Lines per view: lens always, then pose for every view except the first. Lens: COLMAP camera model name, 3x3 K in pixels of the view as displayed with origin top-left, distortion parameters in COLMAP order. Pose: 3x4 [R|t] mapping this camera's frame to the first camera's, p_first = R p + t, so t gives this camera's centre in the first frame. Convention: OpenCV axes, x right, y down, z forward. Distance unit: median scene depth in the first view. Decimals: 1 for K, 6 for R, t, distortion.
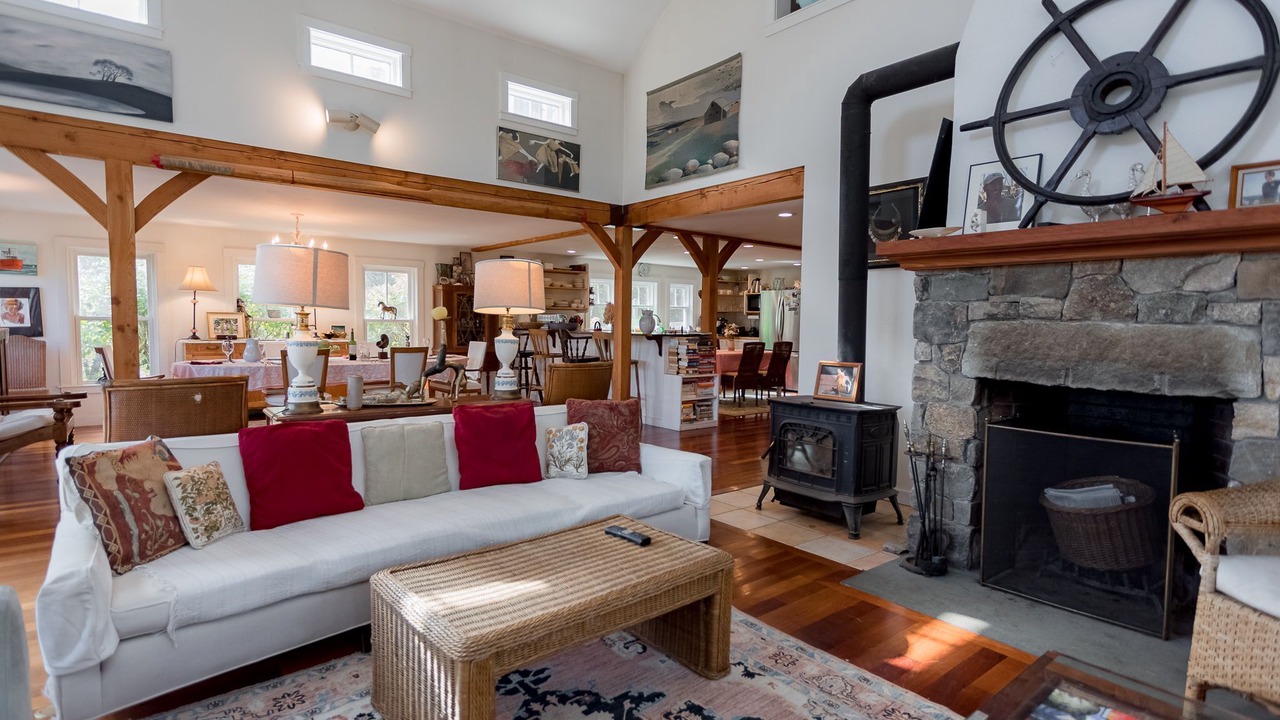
lens RADIAL K [[640.3, 0, 641.8], [0, 640.3, 358.8], [0, 0, 1]] dist [-0.000121, 0.000299]
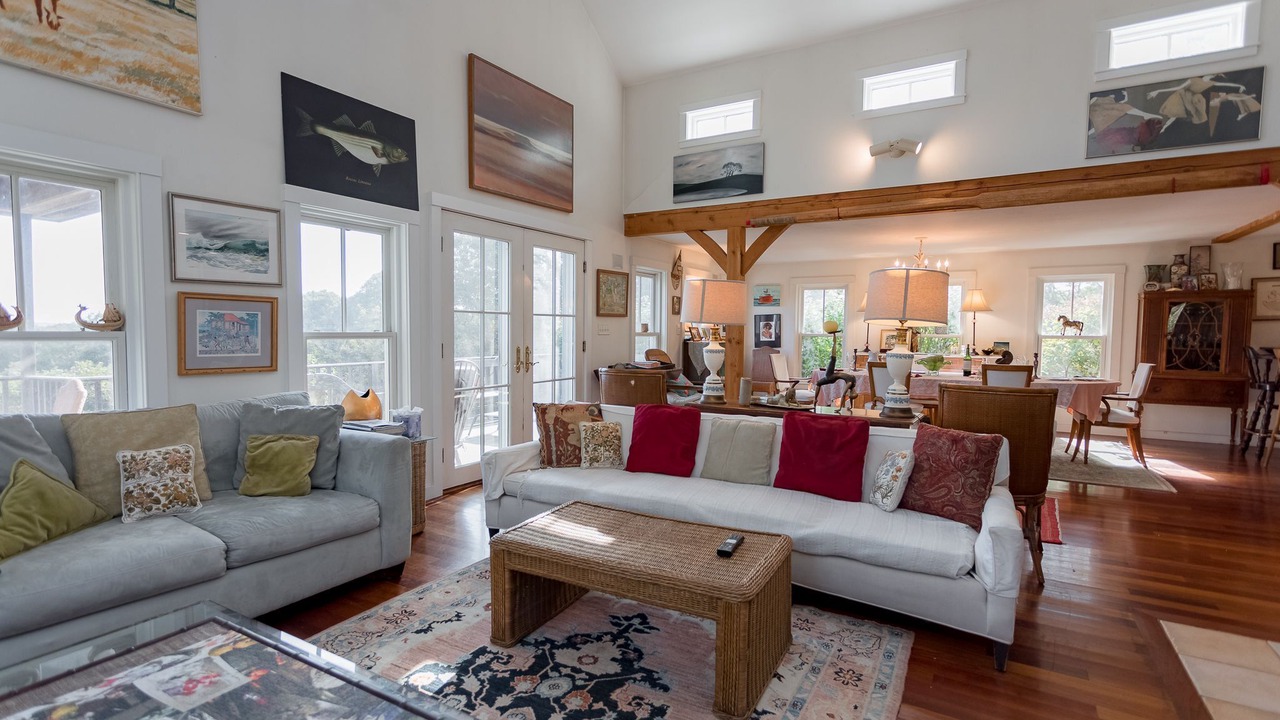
lens RADIAL K [[628.4, 0, 625.2], [0, 628.4, 364.9], [0, 0, 1]] dist [0.002761, 0.001836]
pose [[0.335182, 0.039855, -0.941310, 1.005453], [-0.057425, 0.998112, 0.021813, -0.020833], [0.940402, 0.046743, 0.336838, 0.604542]]
